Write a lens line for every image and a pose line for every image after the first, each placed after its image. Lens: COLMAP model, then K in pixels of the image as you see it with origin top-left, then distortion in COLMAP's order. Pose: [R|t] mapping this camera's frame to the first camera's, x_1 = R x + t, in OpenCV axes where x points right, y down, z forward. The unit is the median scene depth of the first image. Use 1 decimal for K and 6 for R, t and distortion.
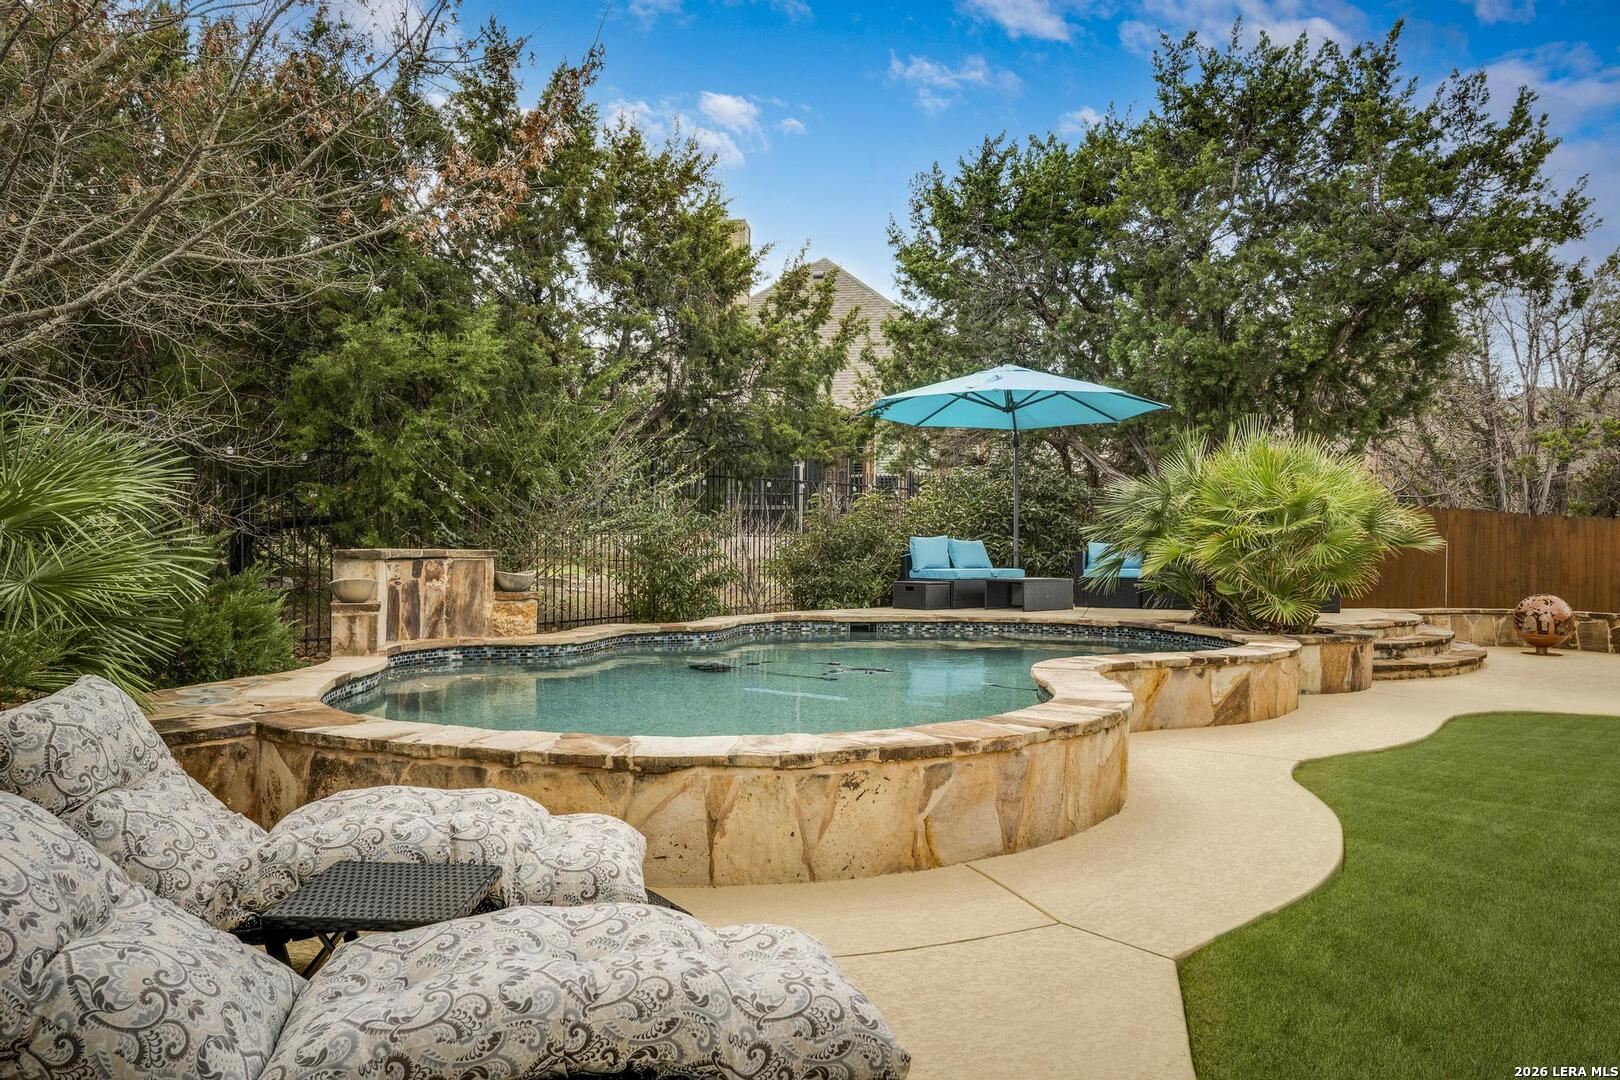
lens RADIAL K [[976.5, 0, 810.0], [0, 976.5, 540.0], [0, 0, 1]] dist [-0.002954, -0.001063]
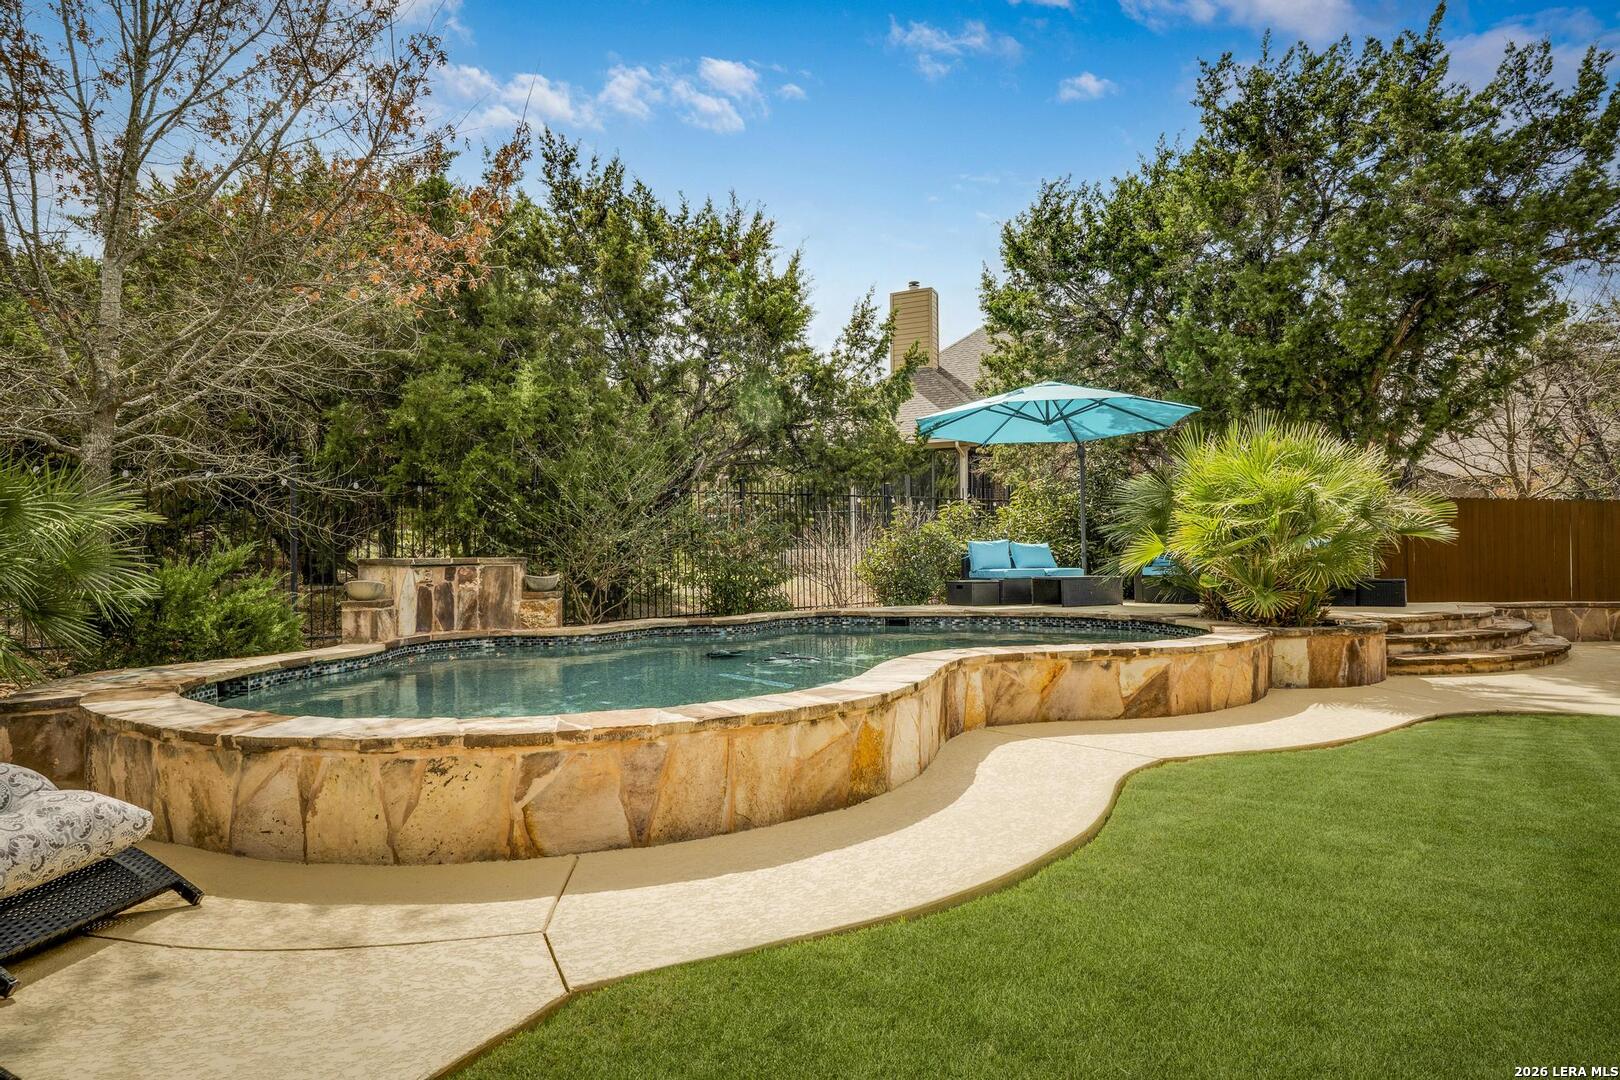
lens RADIAL K [[799.2, 0, 810.0], [0, 799.2, 540.0], [0, 0, 1]] dist [-0.001259, -0.000164]
pose [[0.972061, -0.025886, -0.233297, 0.262843], [0.022163, 0.999582, -0.018569, 0.015685], [0.233680, 0.012880, 0.972228, 0.121545]]
